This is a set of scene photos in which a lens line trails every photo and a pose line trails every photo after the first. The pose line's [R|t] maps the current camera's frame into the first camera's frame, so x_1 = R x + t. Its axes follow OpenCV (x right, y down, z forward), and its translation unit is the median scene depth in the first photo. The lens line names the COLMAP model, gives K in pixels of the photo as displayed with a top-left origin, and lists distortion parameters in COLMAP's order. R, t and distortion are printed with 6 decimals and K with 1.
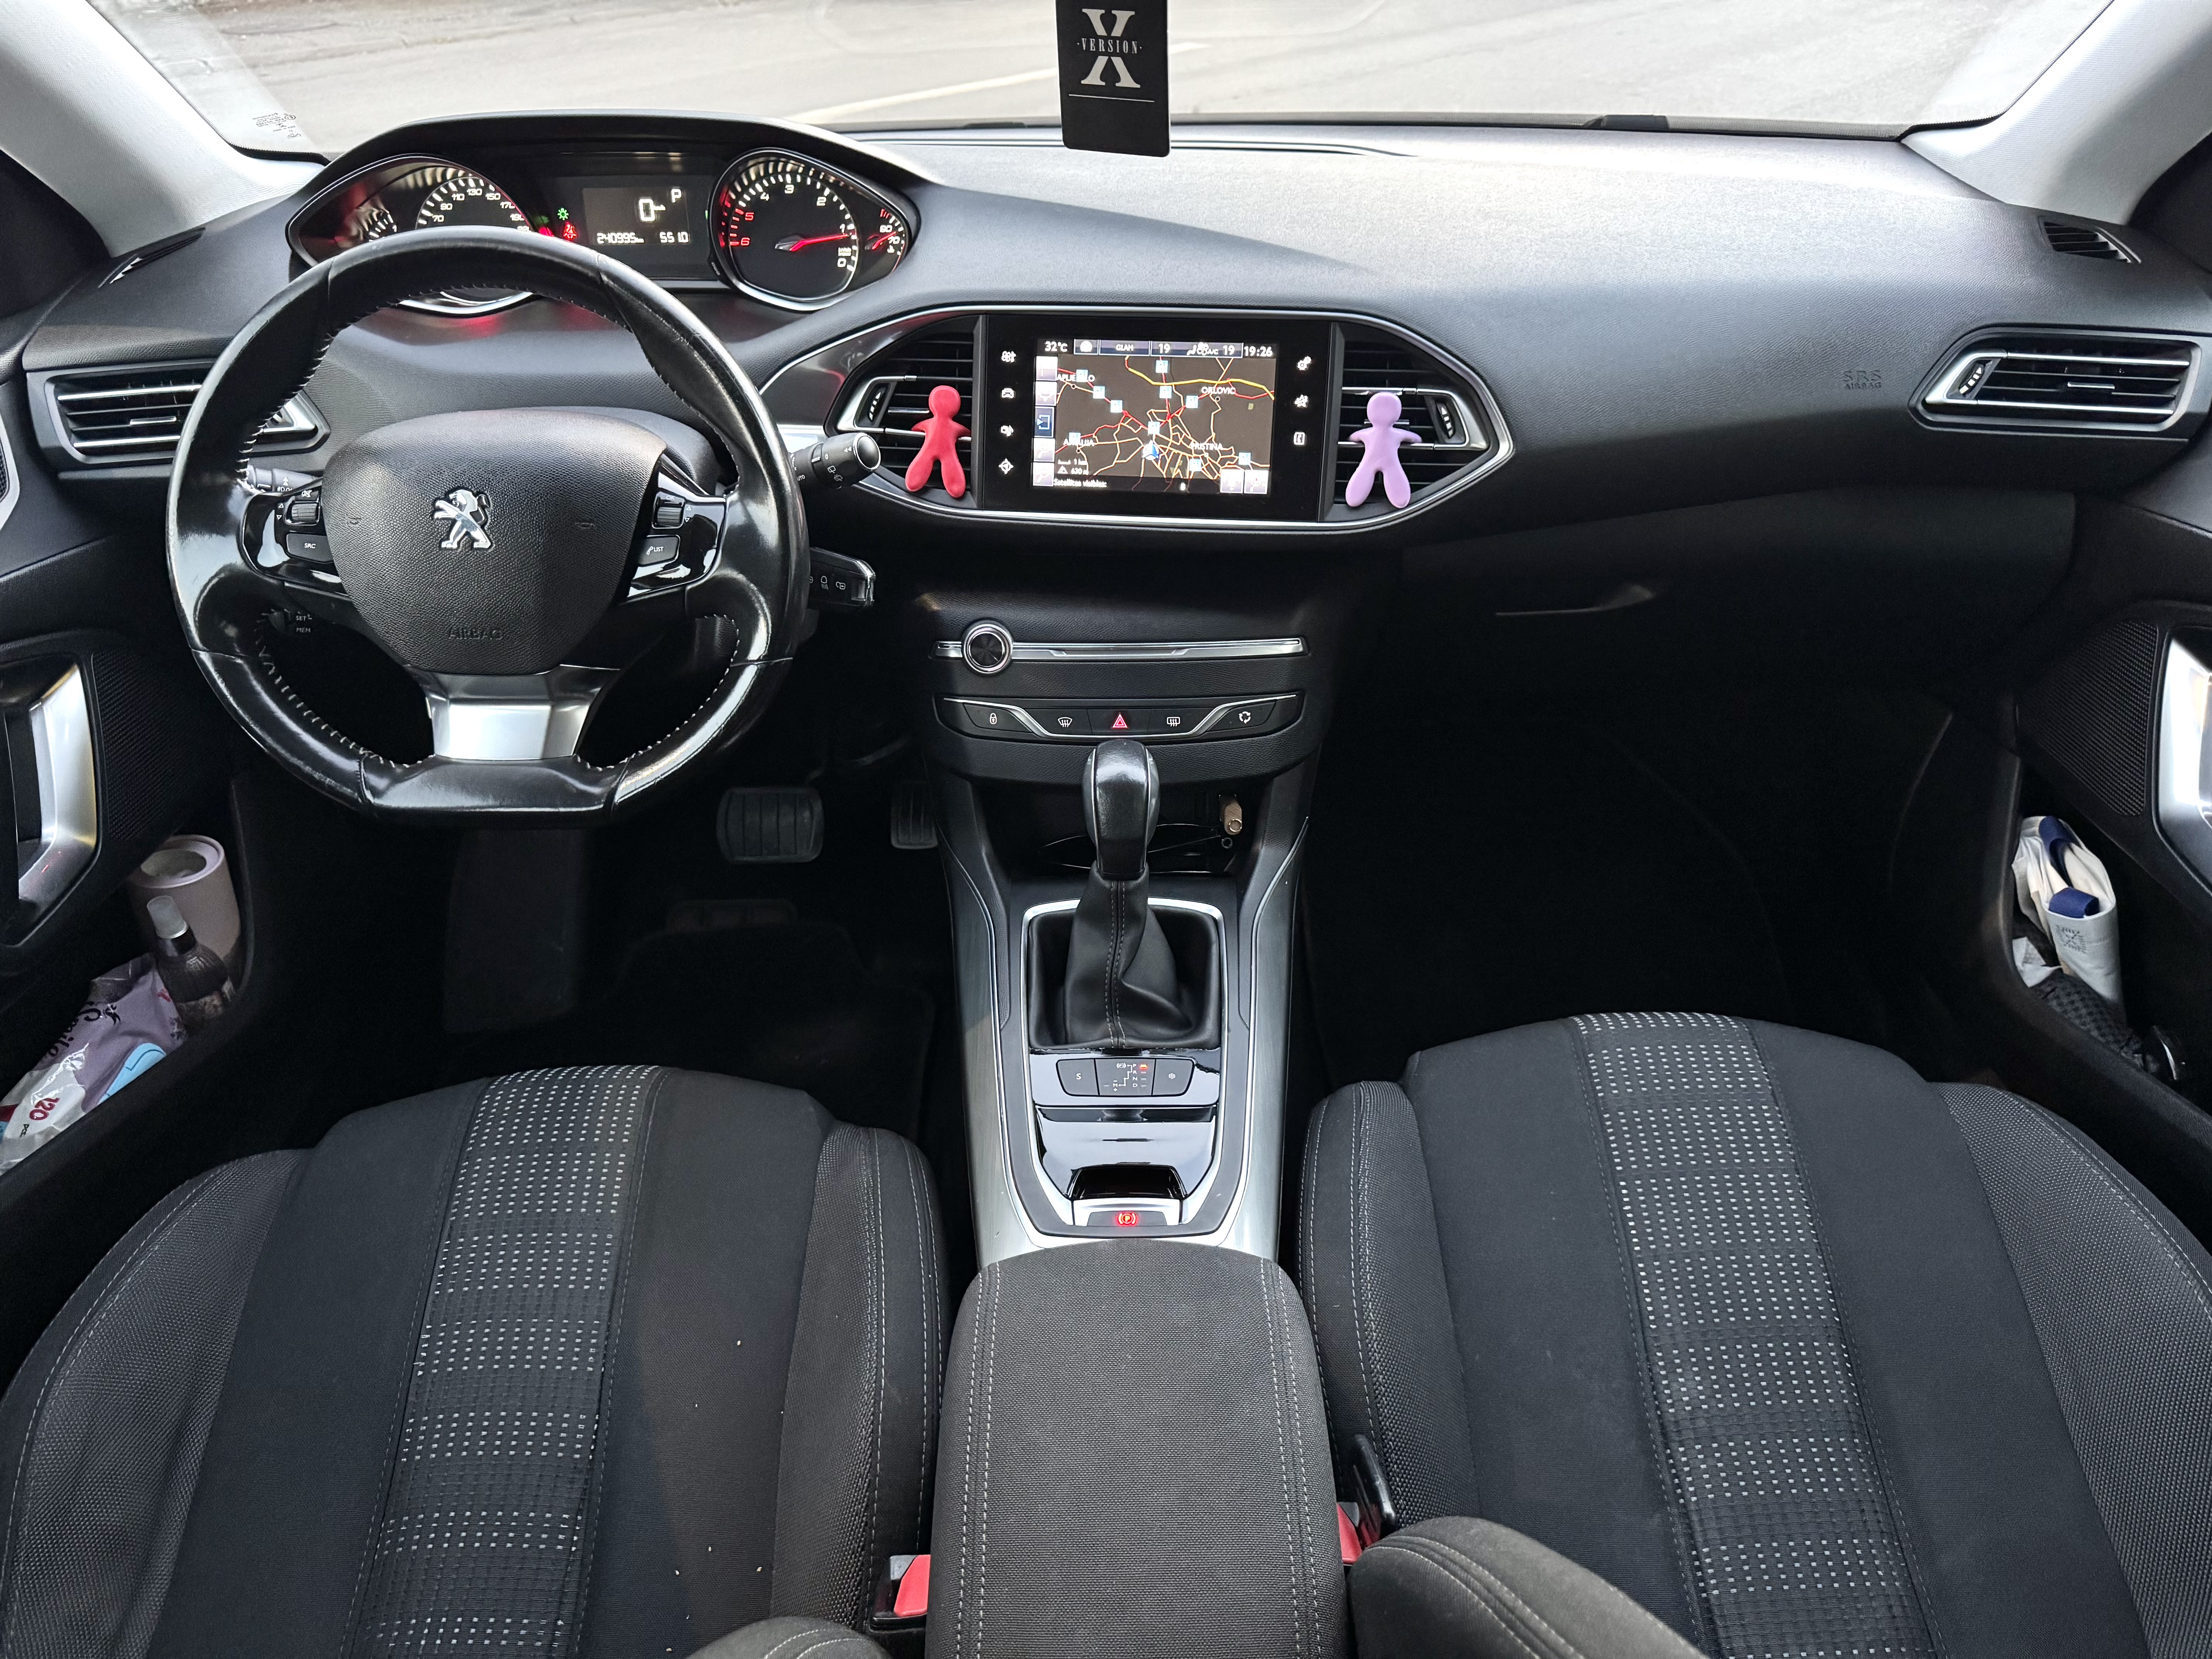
lens RADIAL K [[1550.2, 0, 1106.0], [0, 1550.2, 829.5], [0, 0, 1]] dist [-0.005785, -0.002600]
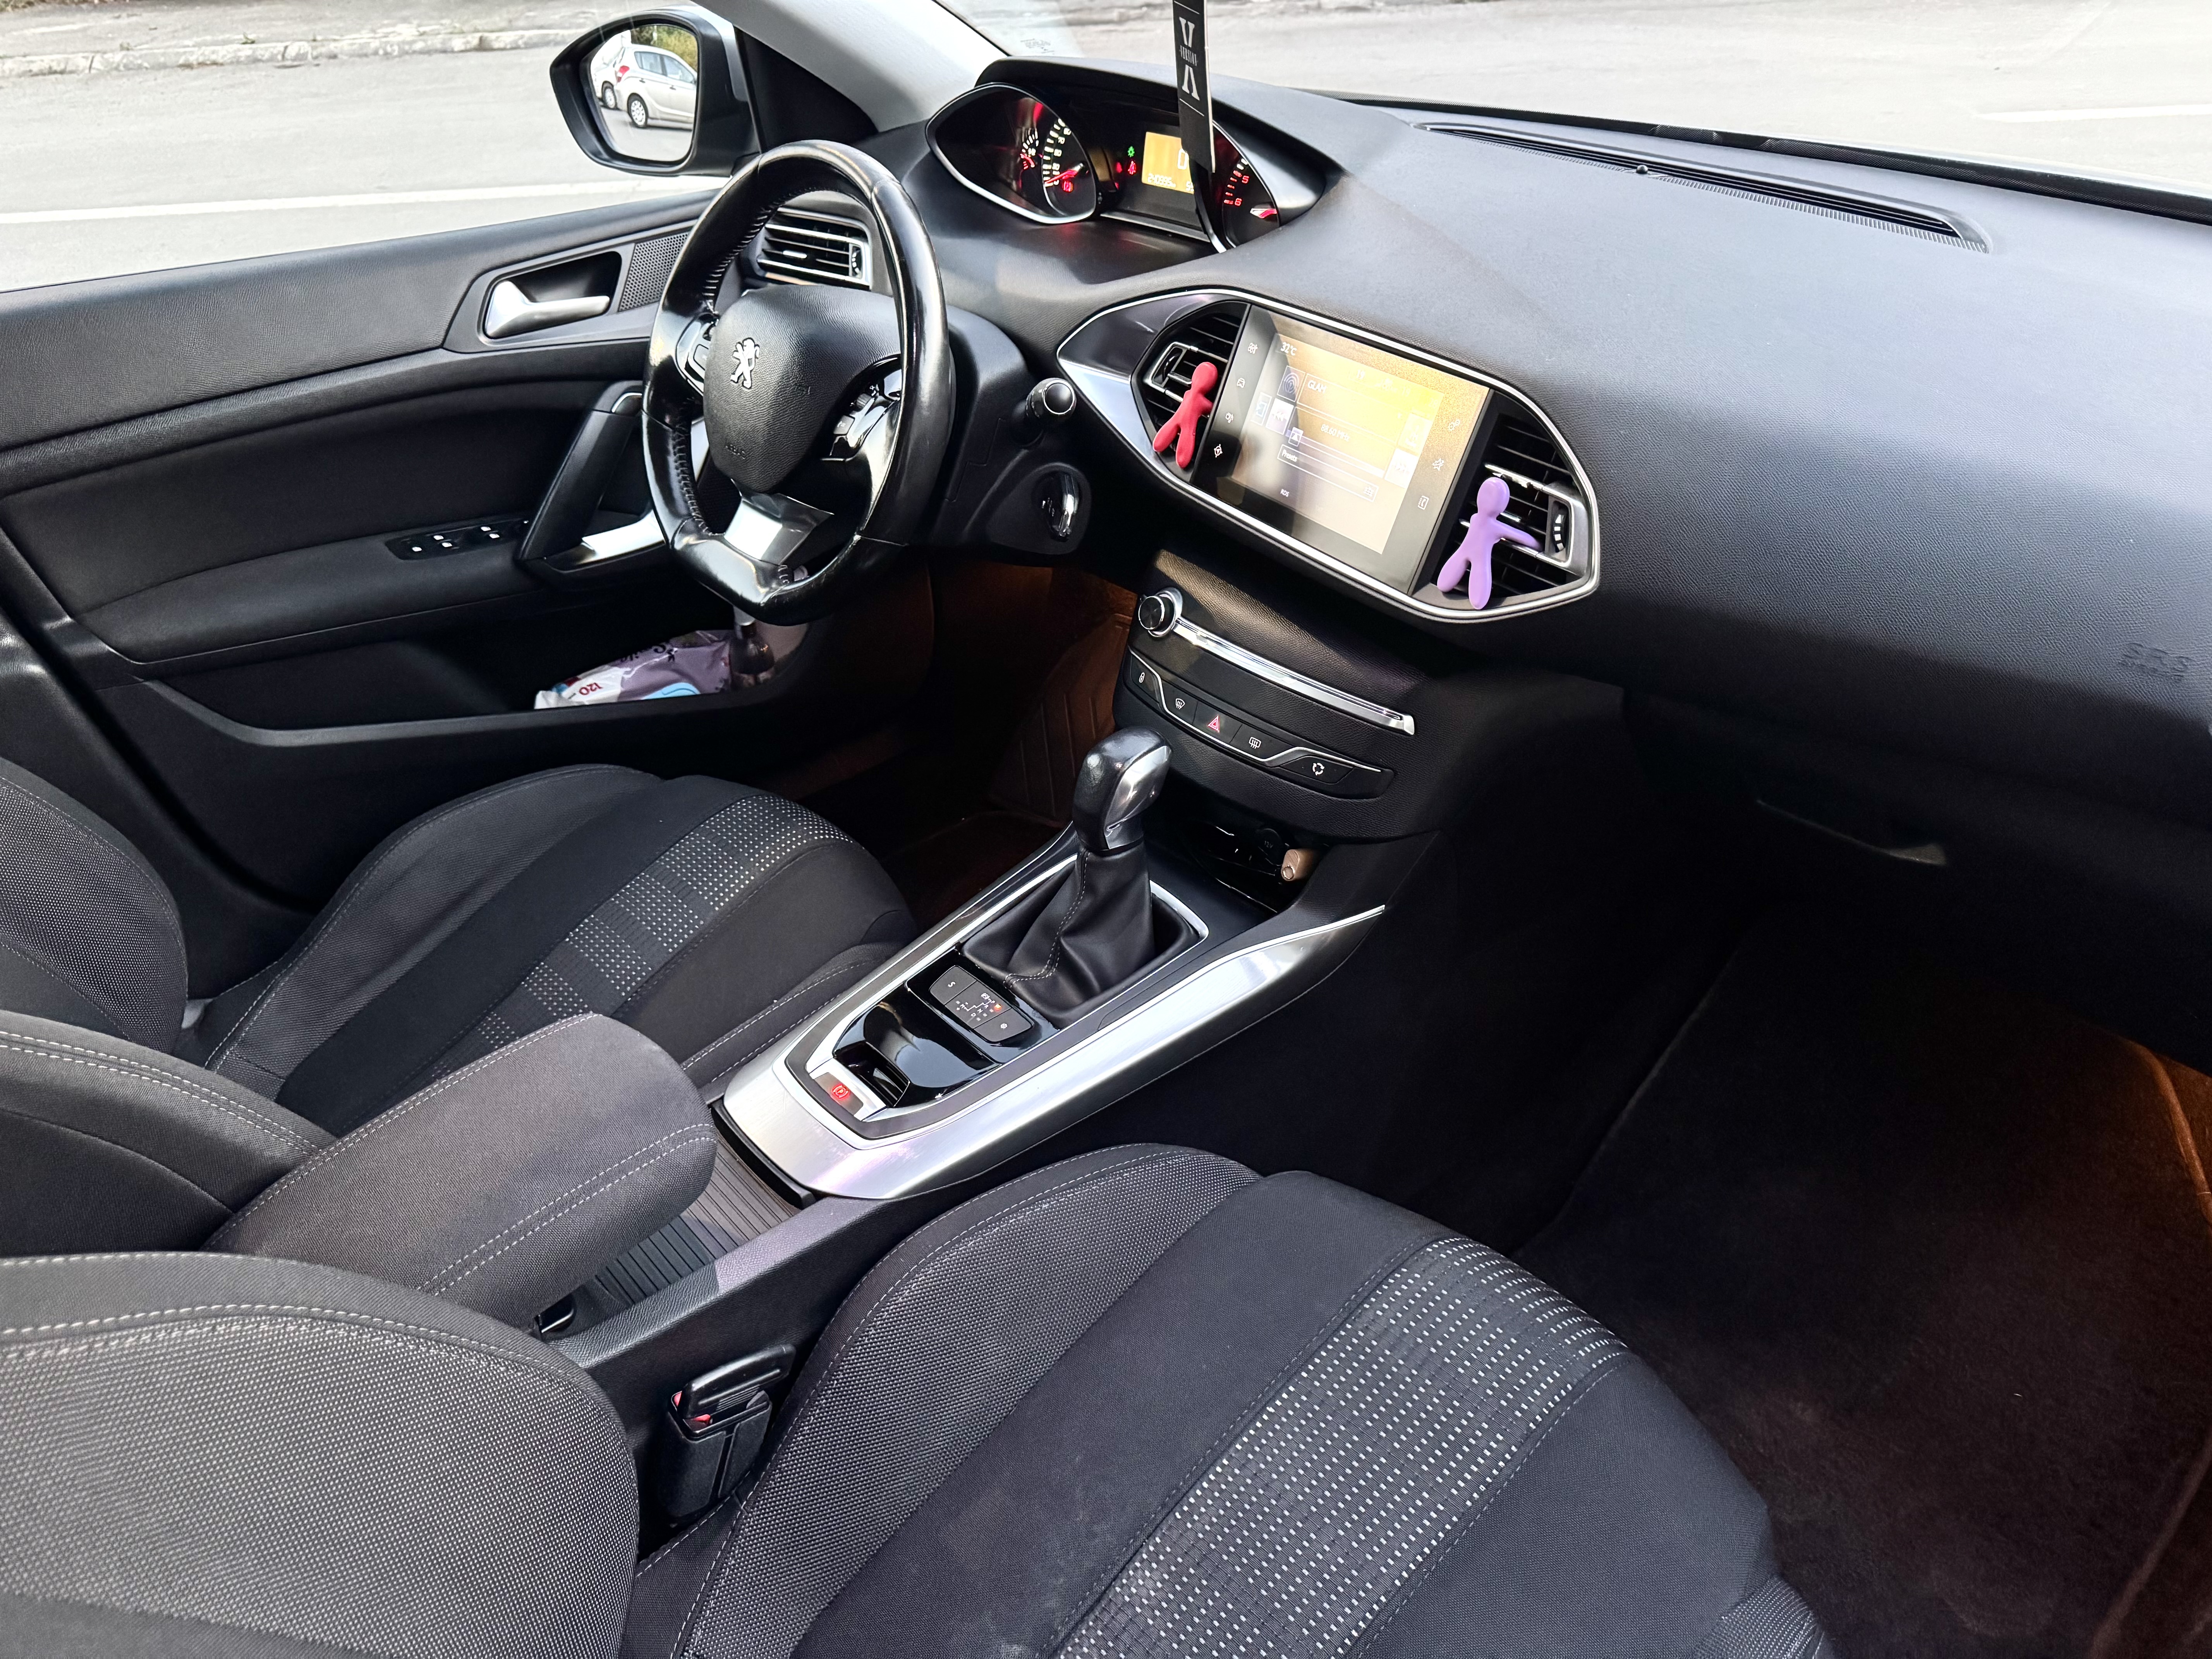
lens RADIAL K [[1532.3, 0, 1106.0], [0, 1532.3, 829.5], [0, 0, 1]] dist [0.005517, -0.000490]
pose [[0.663663, 0.415803, -0.621819, 0.650773], [-0.392541, 0.901208, 0.183672, -0.172688], [0.636760, 0.122193, 0.761319, 0.215795]]
